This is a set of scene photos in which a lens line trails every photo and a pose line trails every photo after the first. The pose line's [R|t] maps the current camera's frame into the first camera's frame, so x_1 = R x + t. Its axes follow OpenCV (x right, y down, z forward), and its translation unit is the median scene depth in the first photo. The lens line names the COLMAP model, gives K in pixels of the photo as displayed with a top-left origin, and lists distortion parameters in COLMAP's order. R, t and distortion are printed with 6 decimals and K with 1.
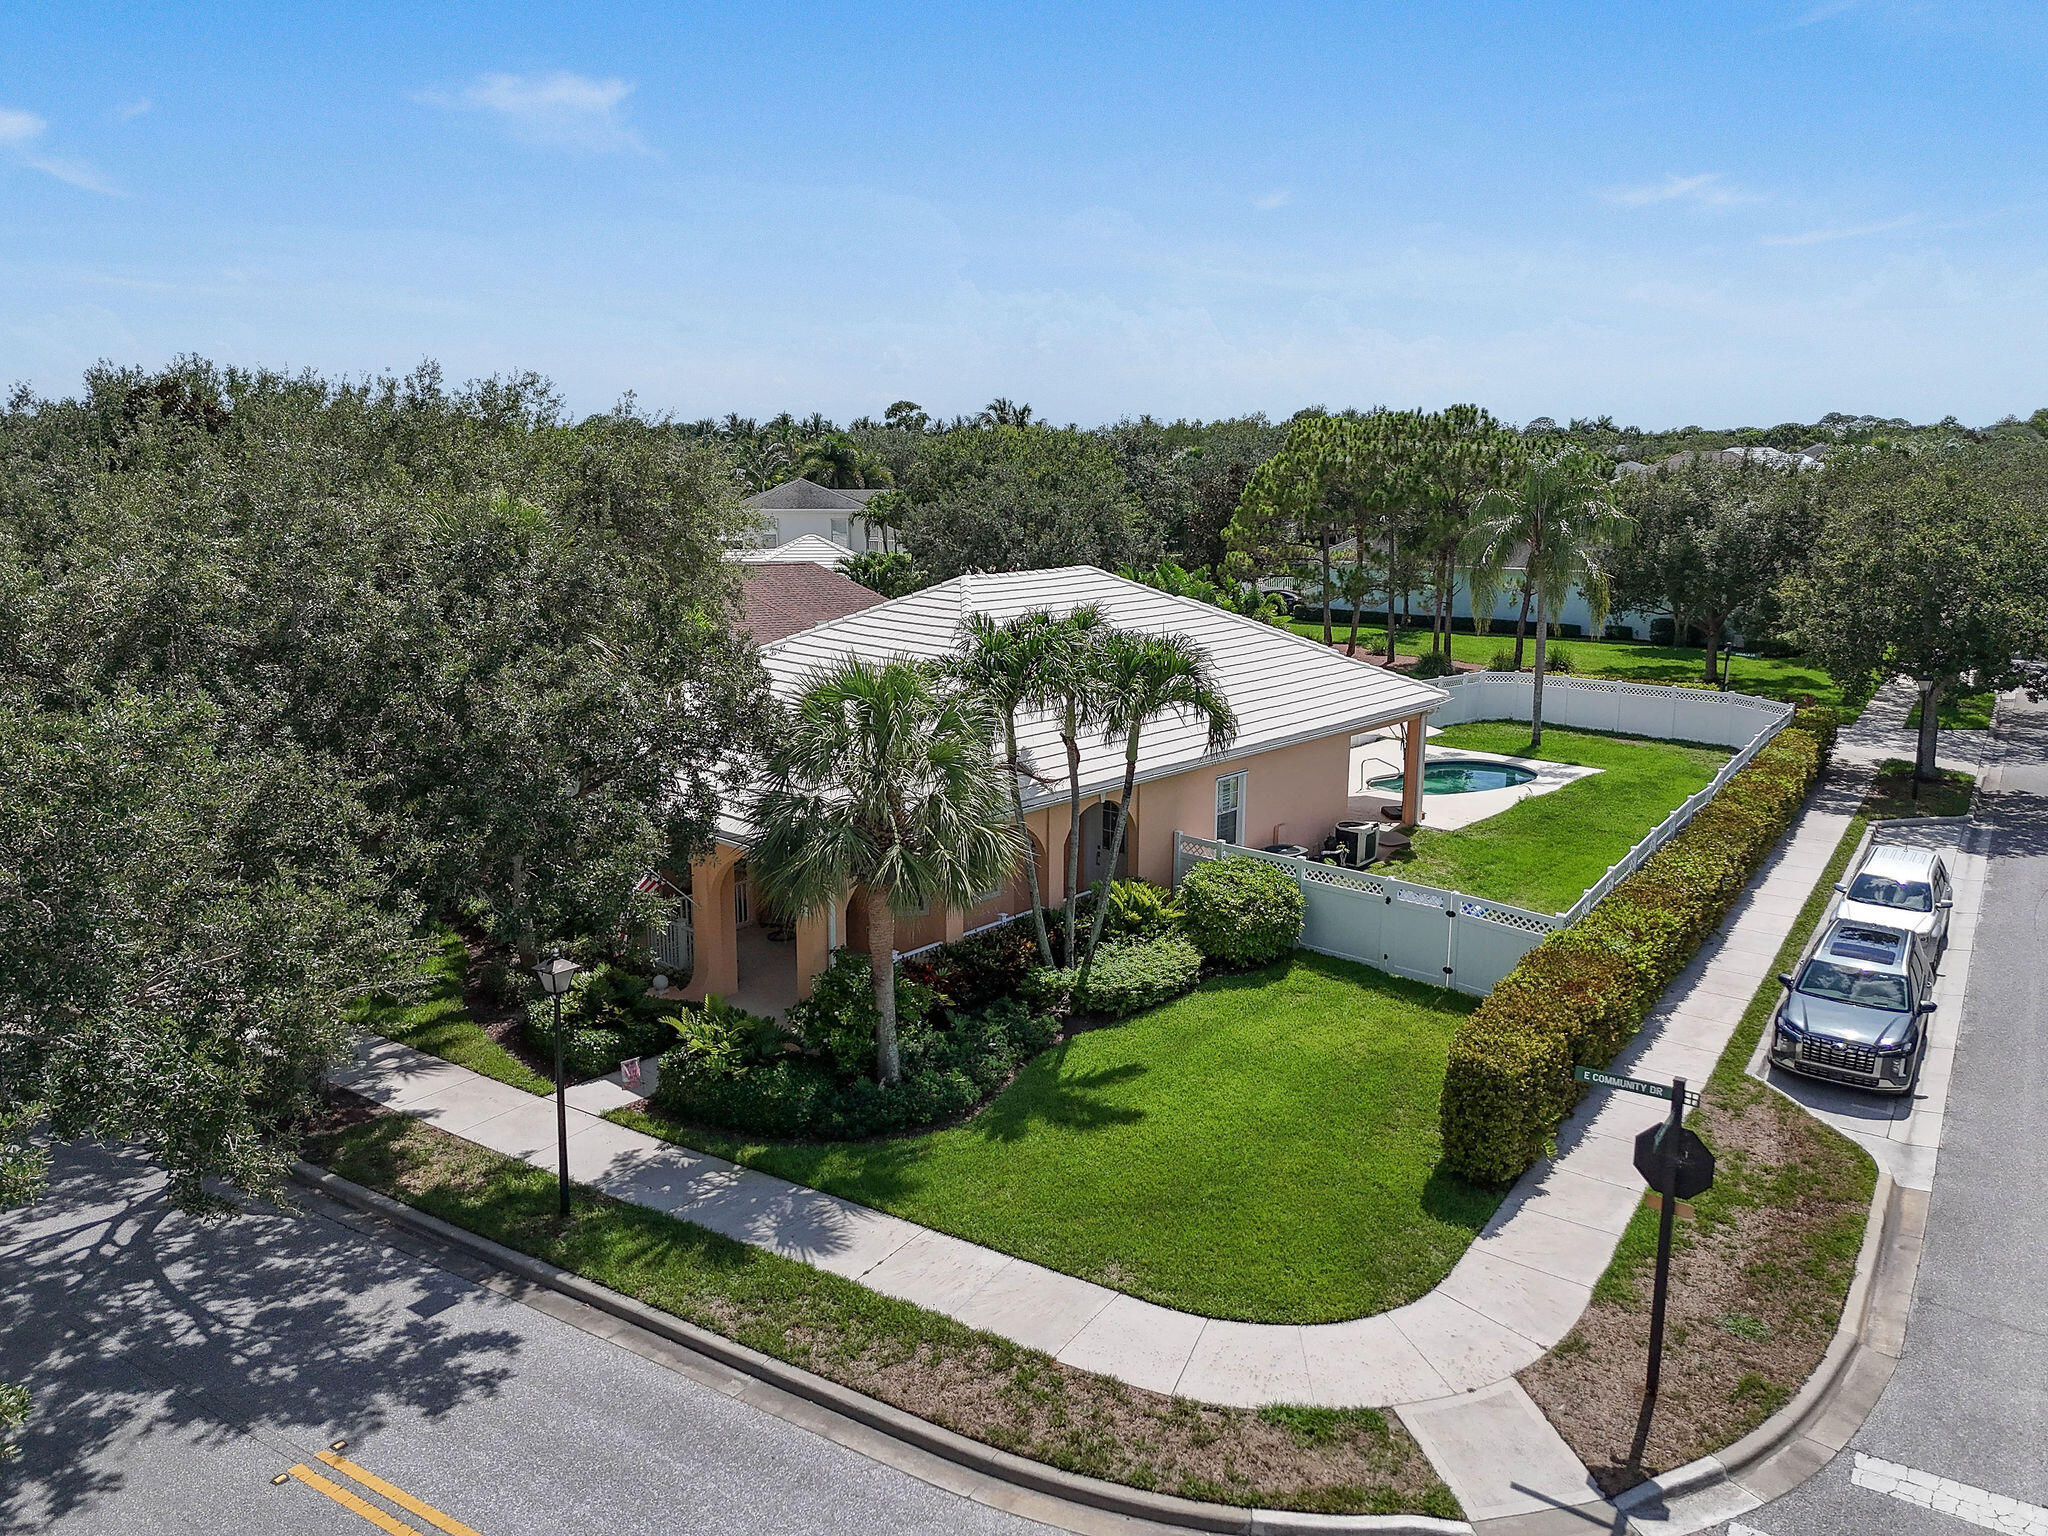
lens RADIAL K [[1513.8, 0, 1027.5], [0, 1513.8, 762.2], [0, 0, 1]] dist [0.078755, -0.063744]
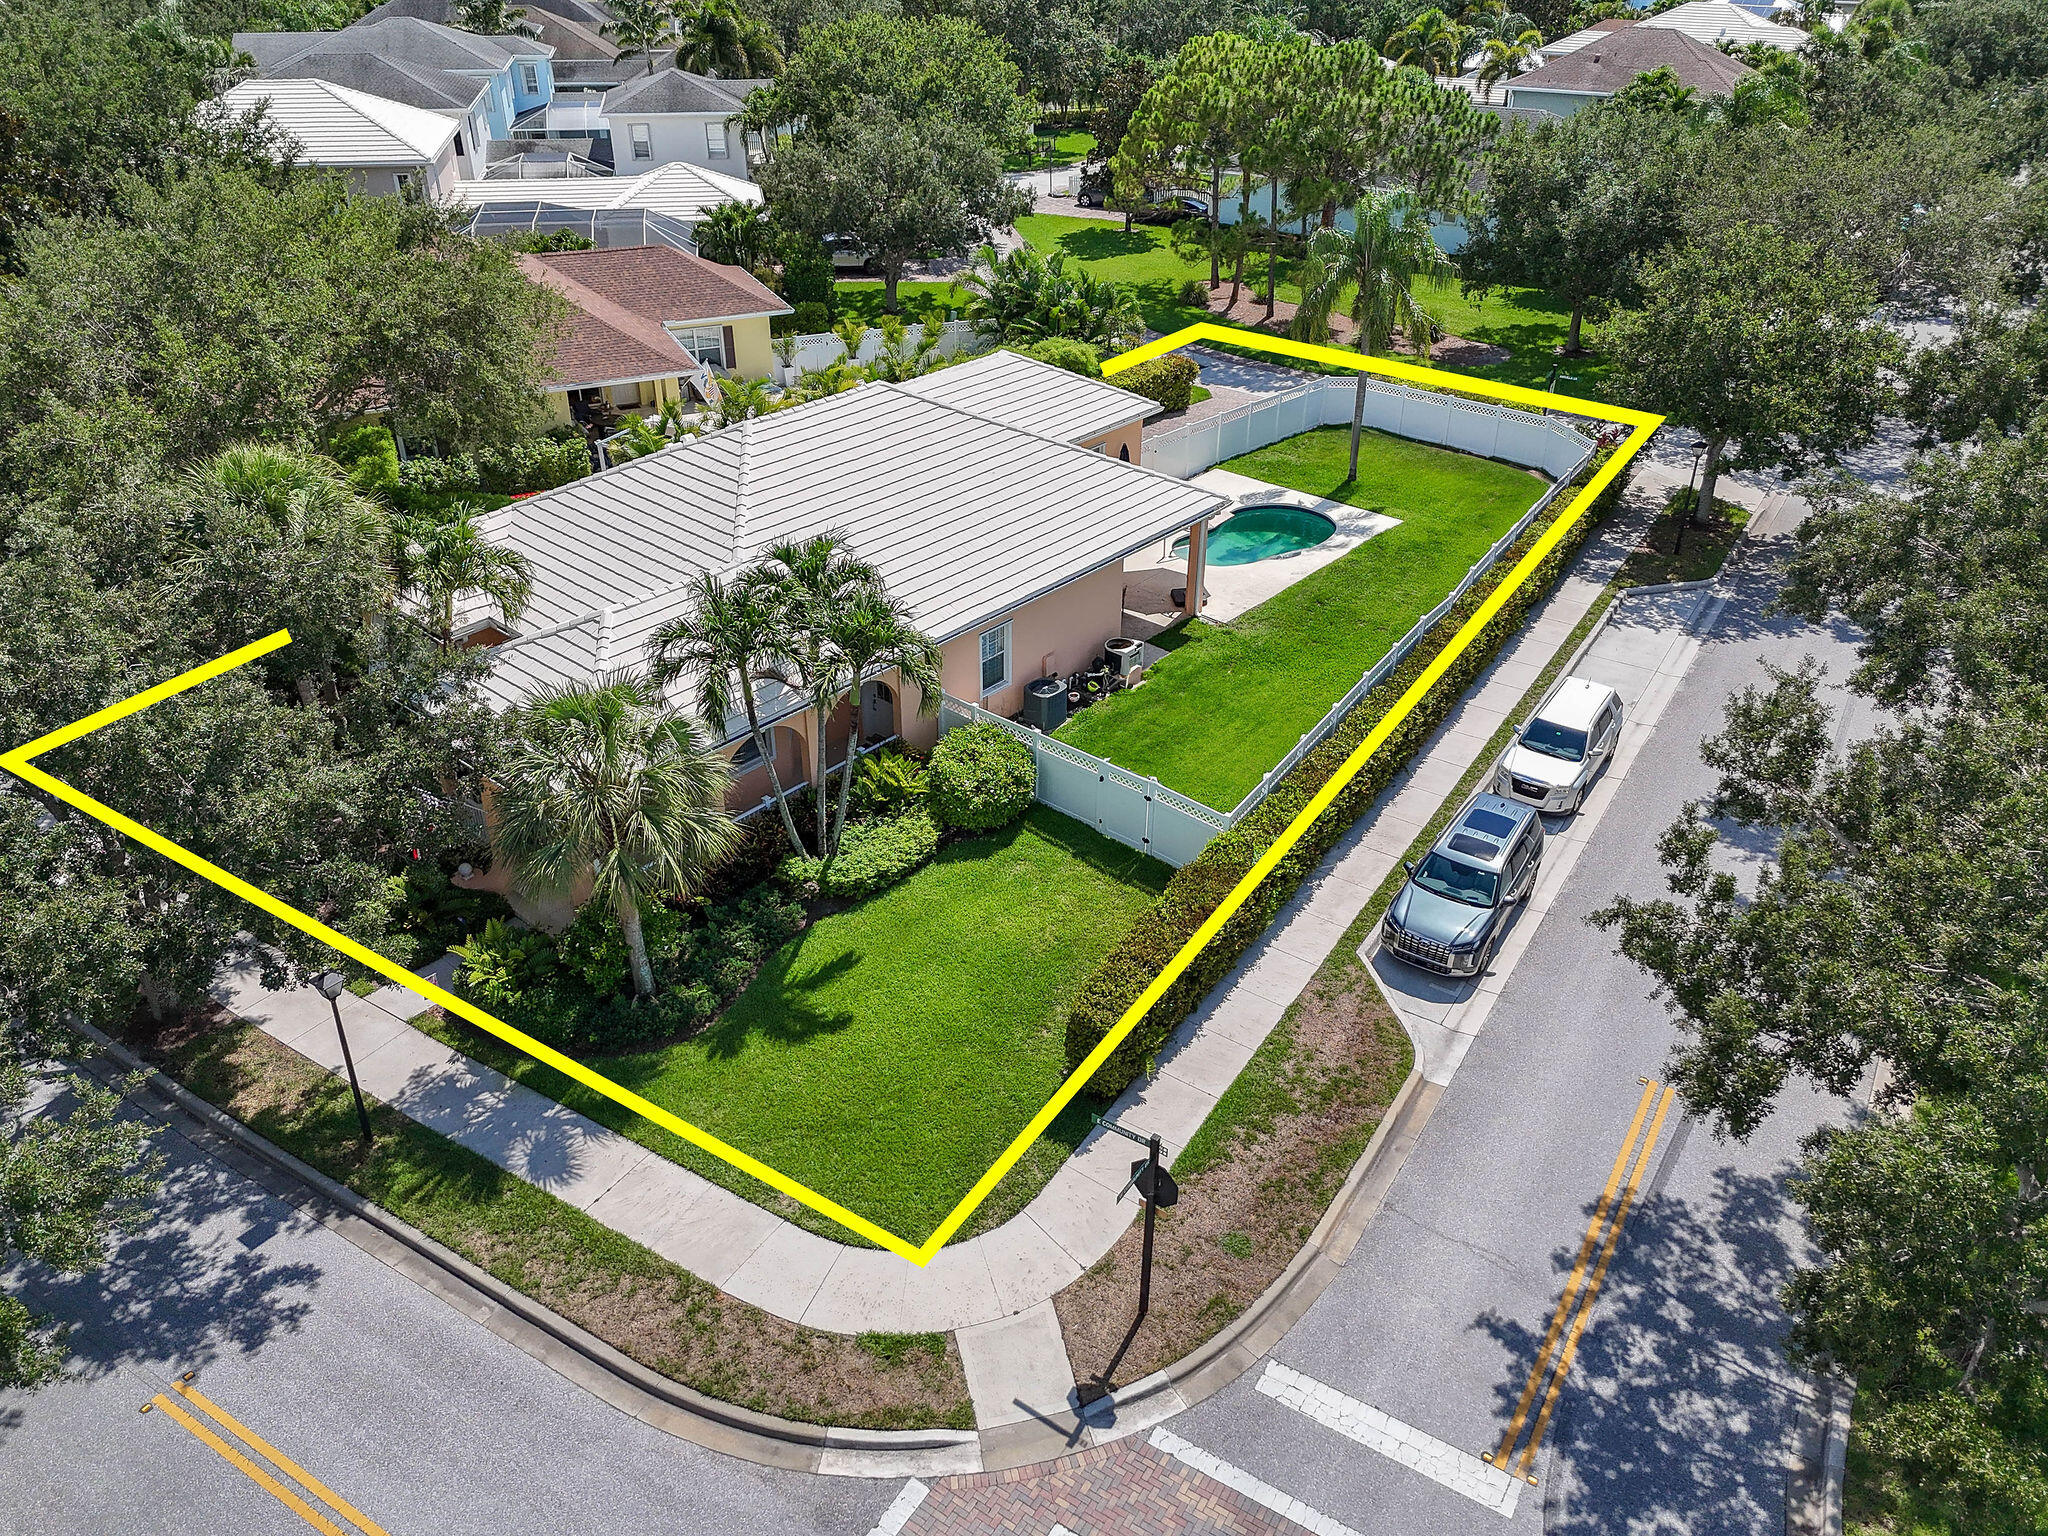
lens RADIAL K [[1513.8, 0, 1030.4], [0, 1513.8, 754.2], [0, 0, 1]] dist [0.078755, -0.063744]
pose [[0.999862, -0.005671, 0.015602, 0.191267], [0.000286, 0.945602, 0.325324, -0.350043], [-0.016598, -0.325275, 0.945474, -0.095572]]
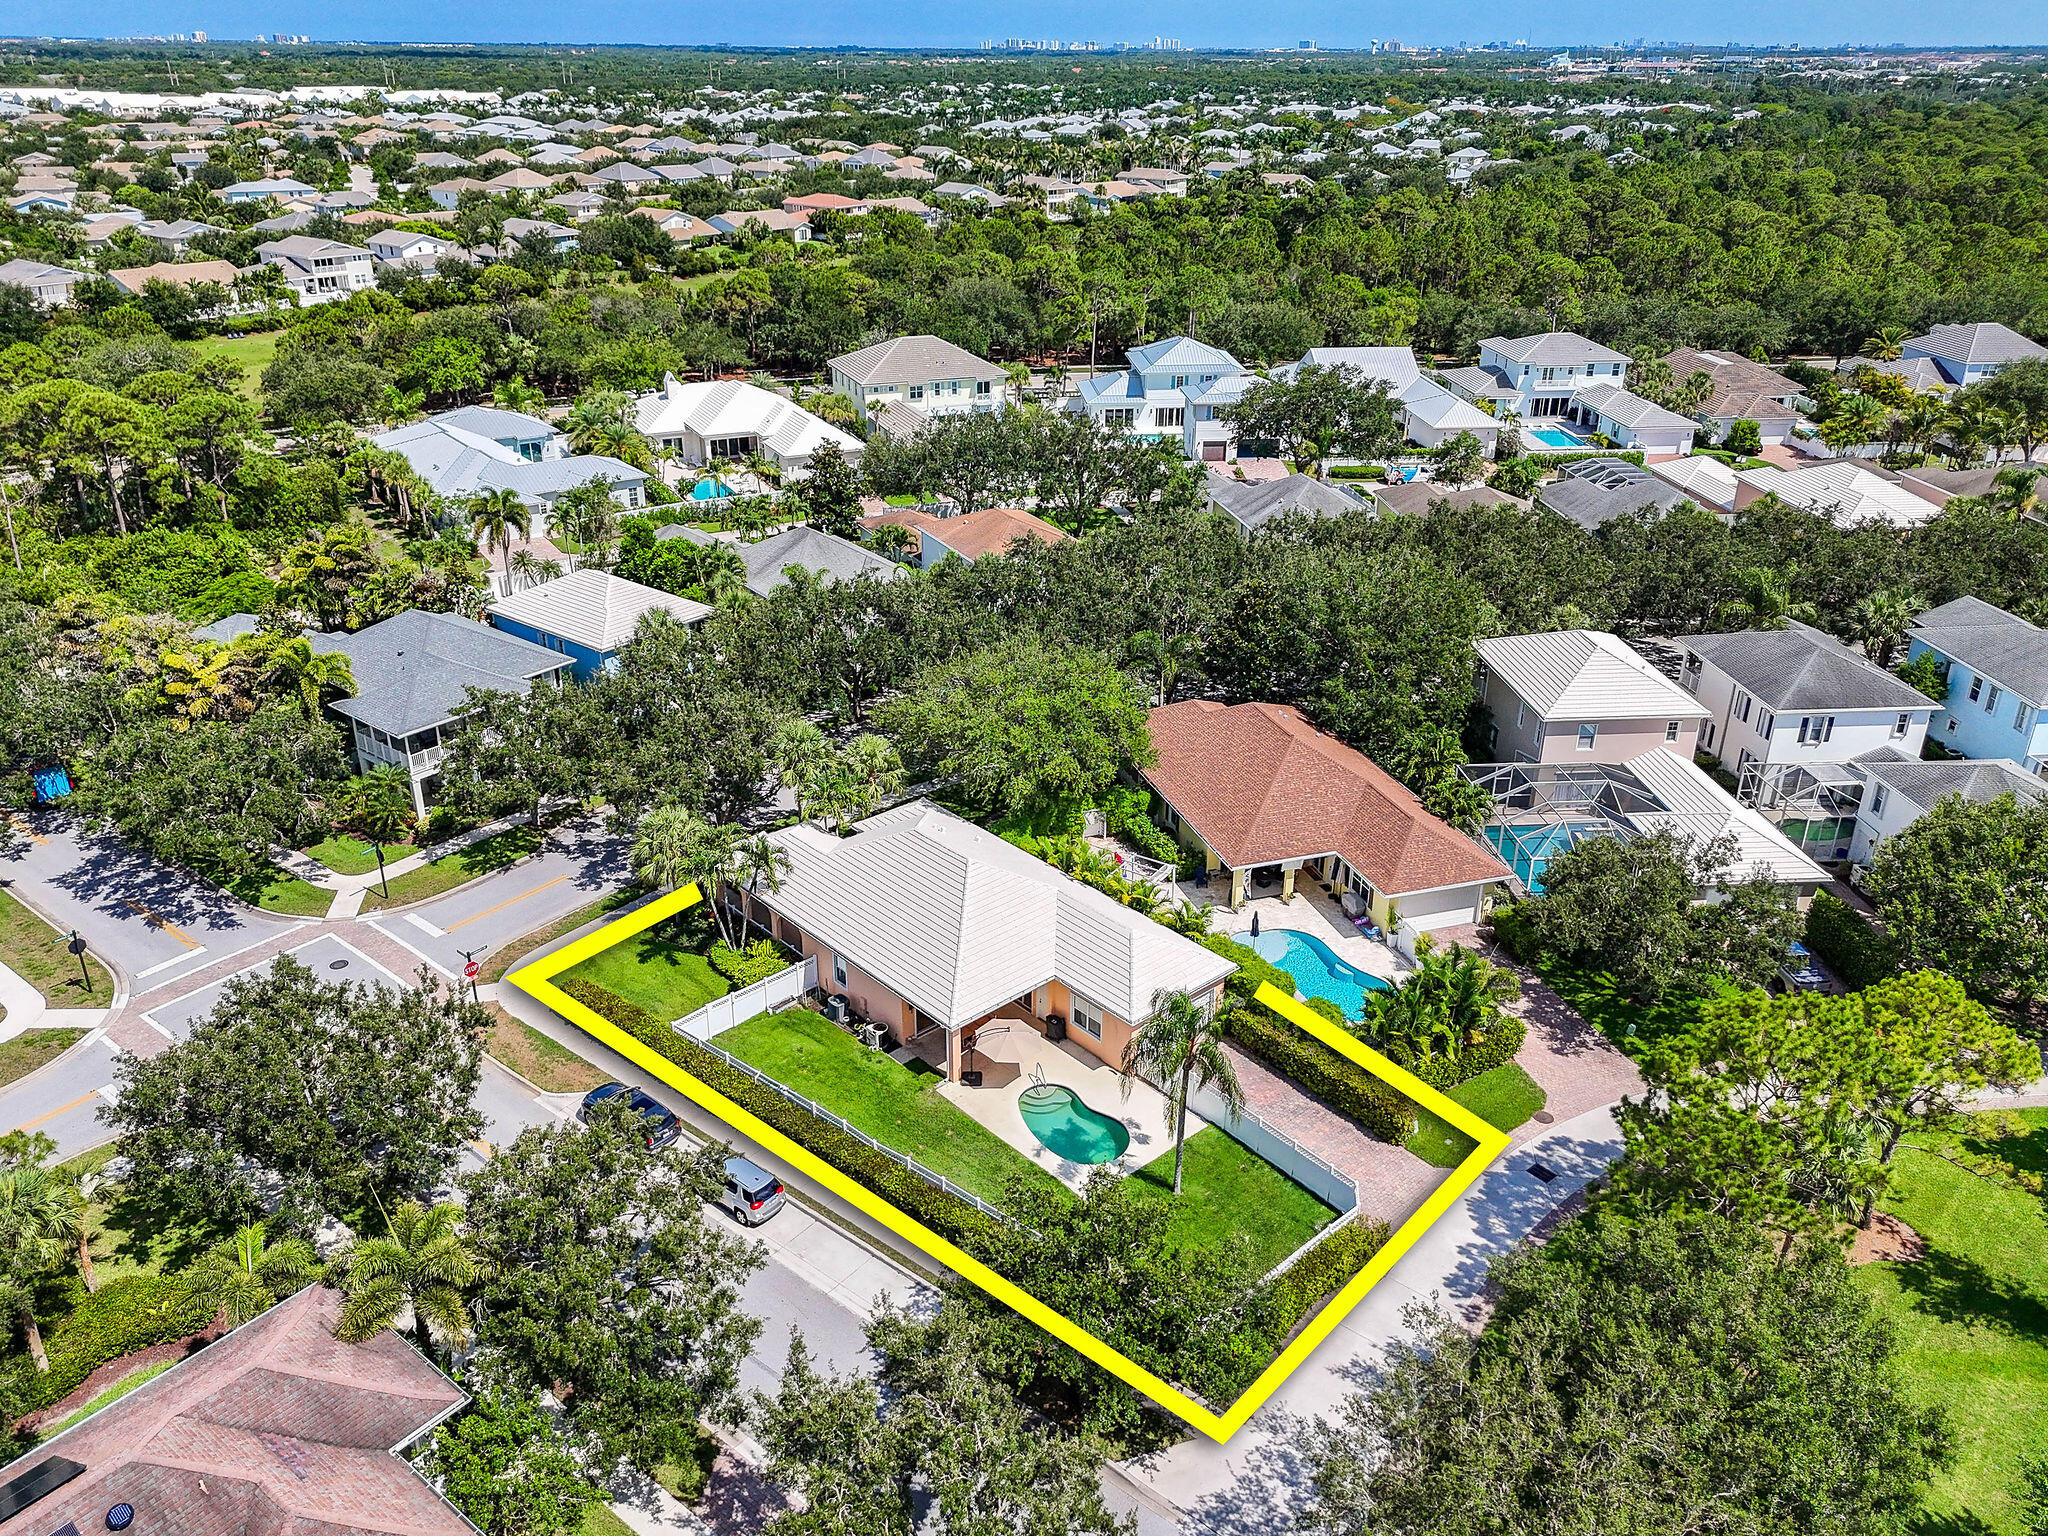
lens RADIAL K [[1513.8, 0, 1028.2], [0, 1513.8, 765.7], [0, 0, 1]] dist [0.078755, -0.063744]
pose [[-0.096445, 0.419401, -0.902663, 2.685557], [-0.211511, 0.877543, 0.430328, -1.682202], [0.972605, 0.232426, 0.004073, 1.600511]]
